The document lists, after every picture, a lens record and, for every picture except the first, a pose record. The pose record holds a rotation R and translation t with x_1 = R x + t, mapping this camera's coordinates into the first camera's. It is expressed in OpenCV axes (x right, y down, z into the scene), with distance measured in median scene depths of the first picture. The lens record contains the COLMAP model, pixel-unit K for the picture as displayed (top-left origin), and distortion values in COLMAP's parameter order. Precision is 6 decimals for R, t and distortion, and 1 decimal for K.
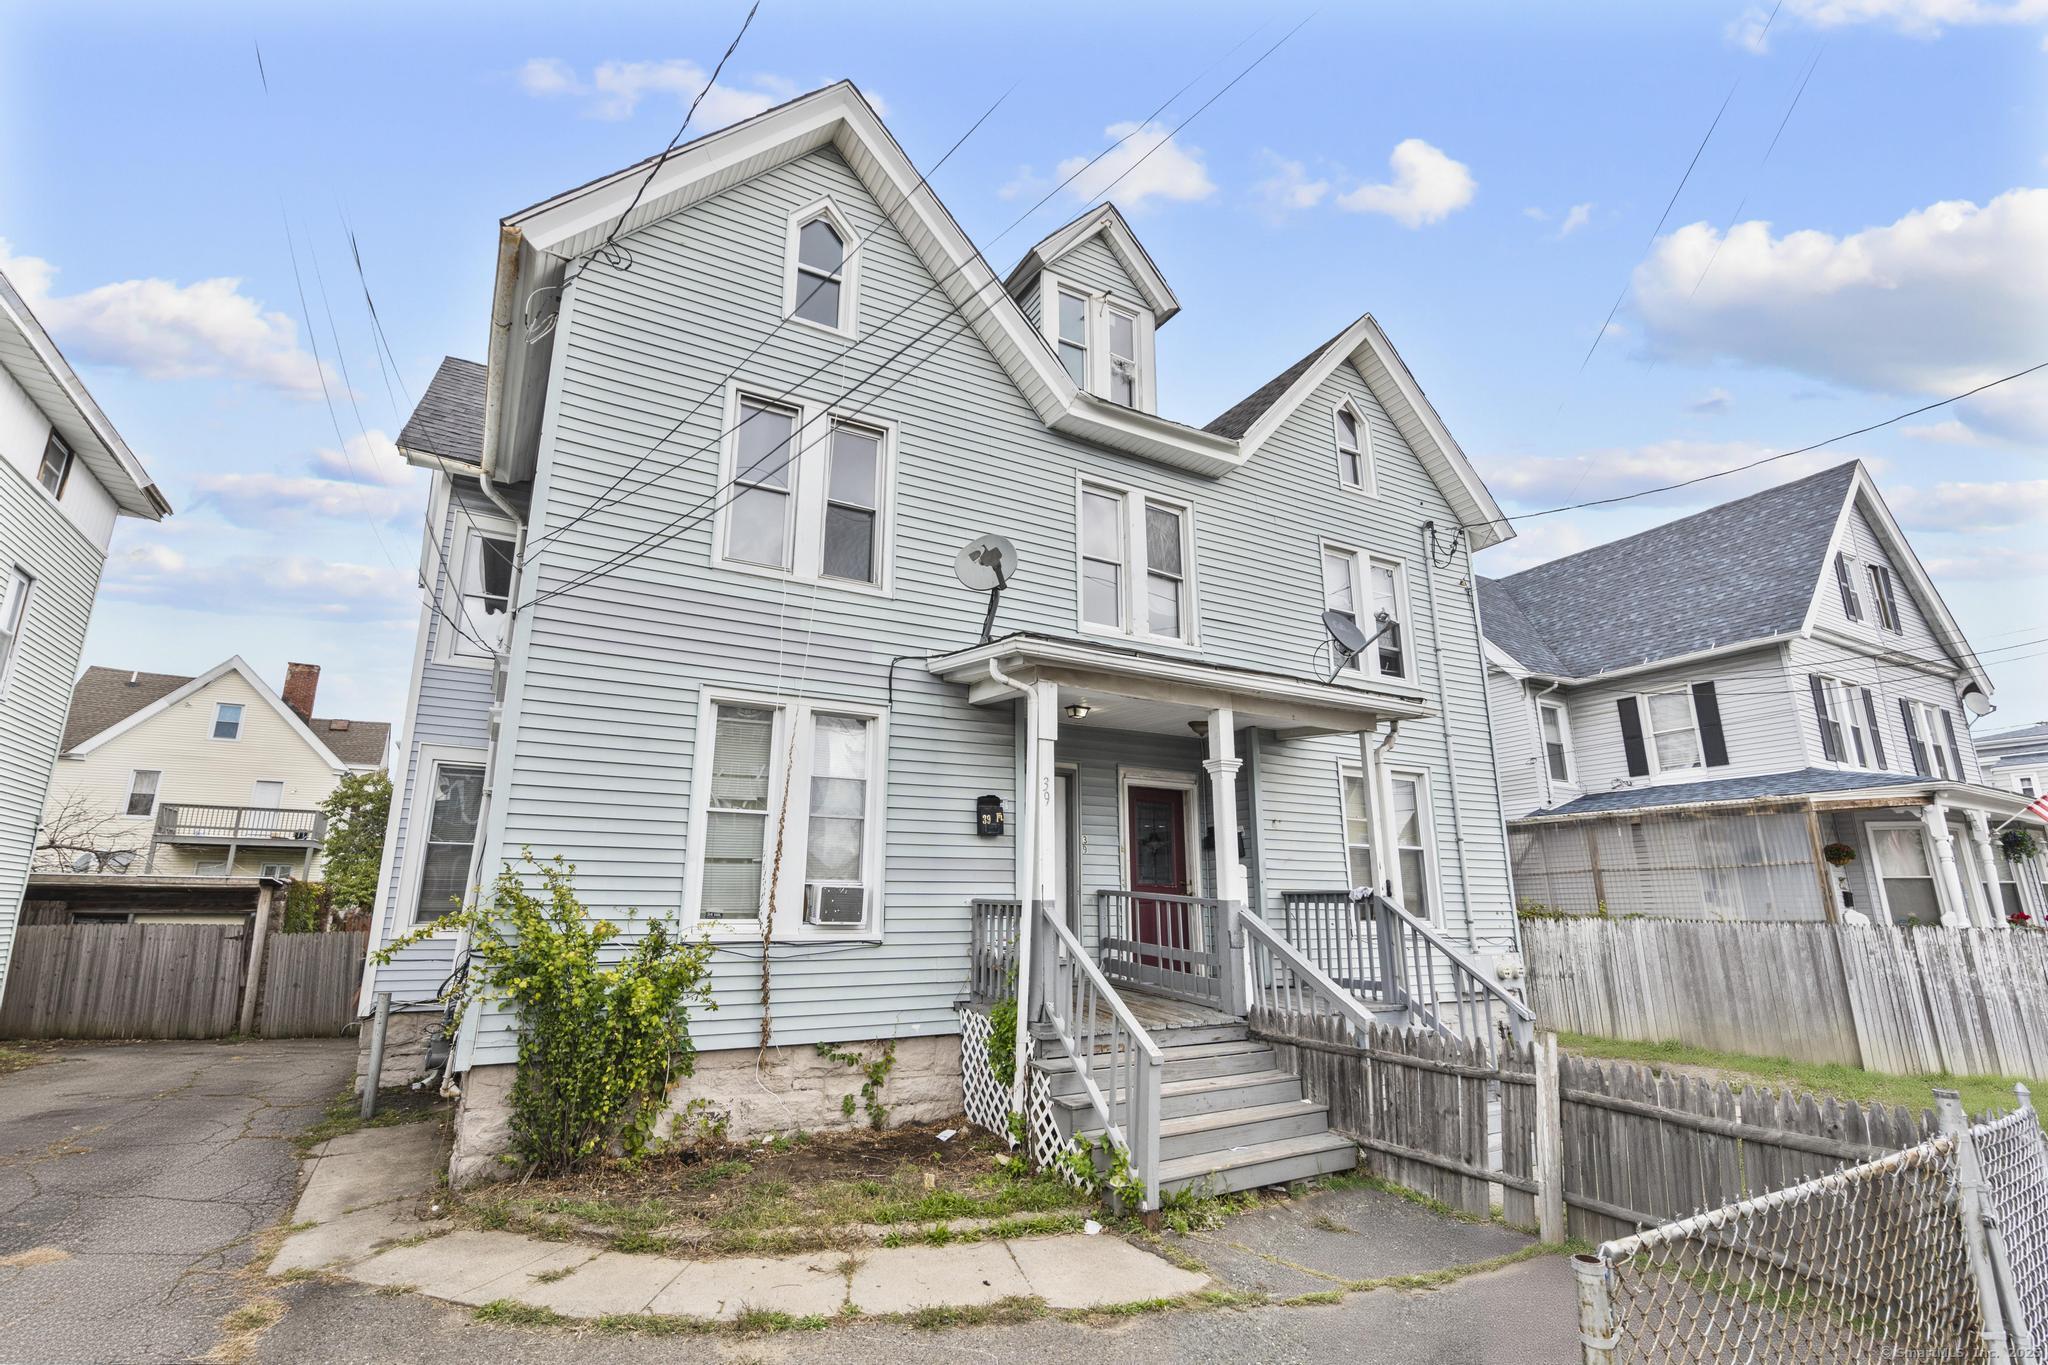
lens RADIAL K [[936.8, 0, 1020.2], [0, 936.8, 682.6], [0, 0, 1]] dist [-0.003058, -0.000066]
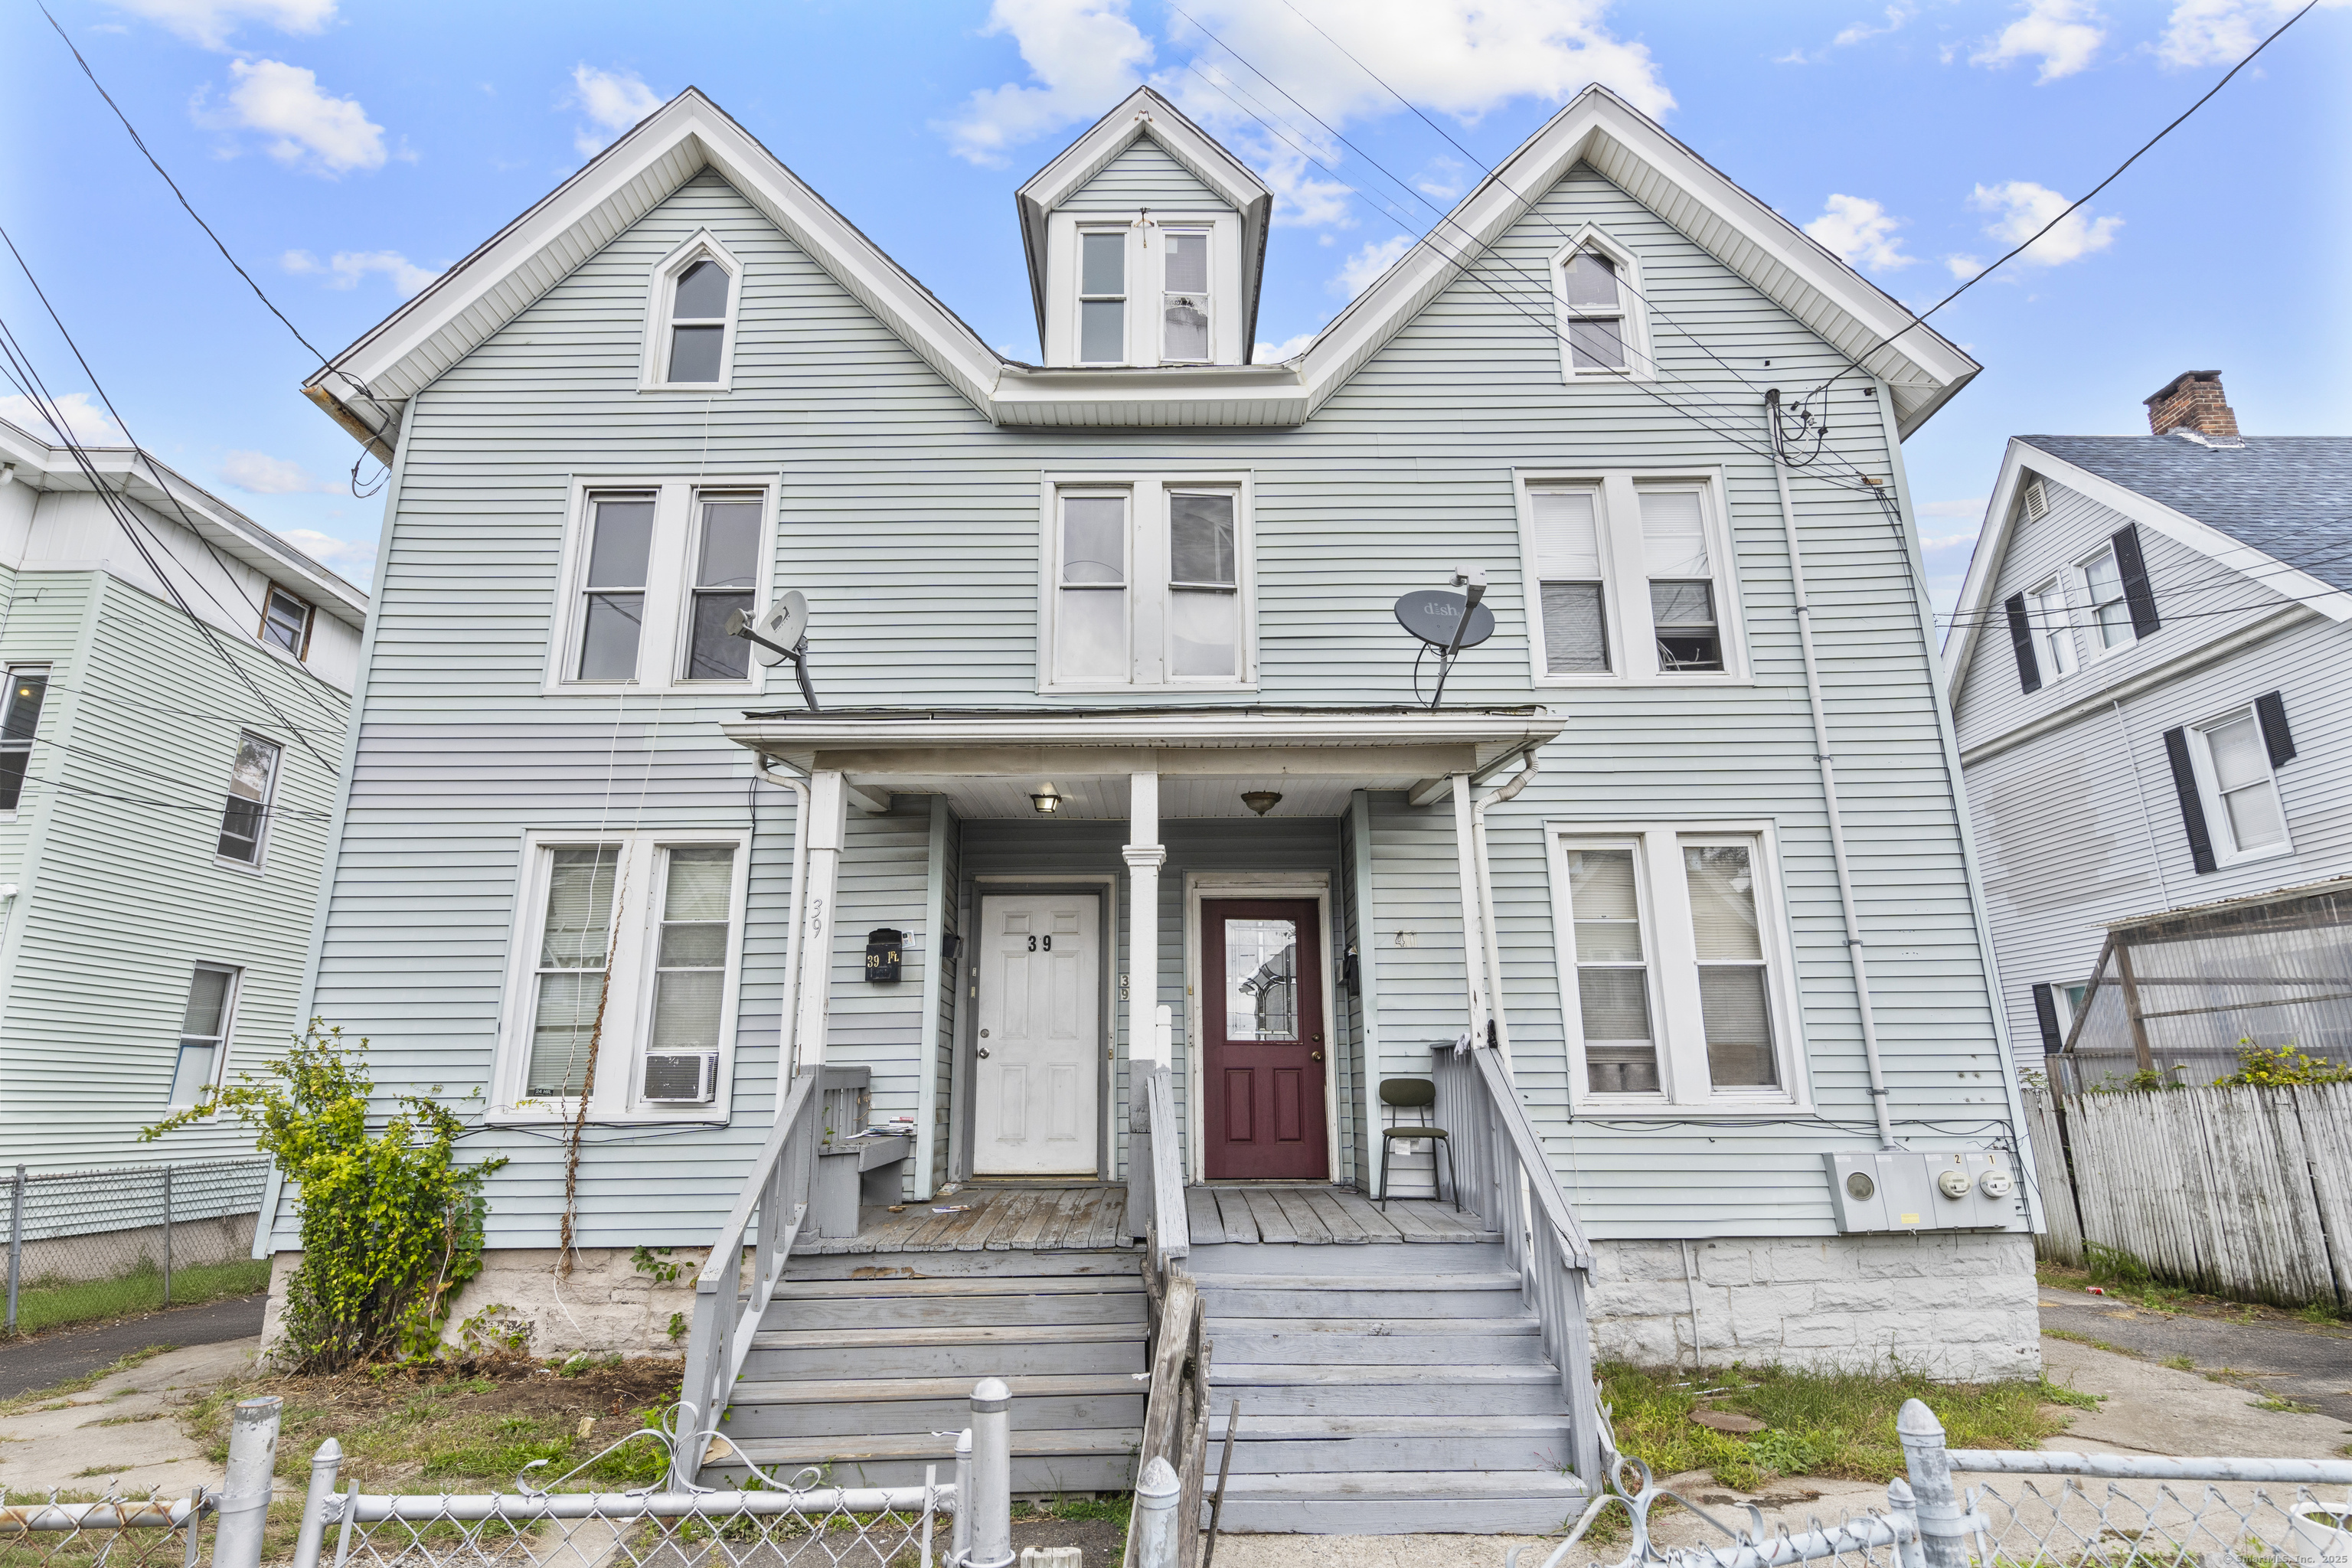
lens RADIAL K [[1216.7, 0, 1172.7], [0, 1216.7, 779.2], [0, 0, 1]] dist [0.004087, -0.000131]
pose [[0.870630, -0.136018, -0.472760, 0.702809], [0.127214, 0.990578, -0.050724, 0.086599], [0.475205, -0.015980, 0.879730, 0.270485]]
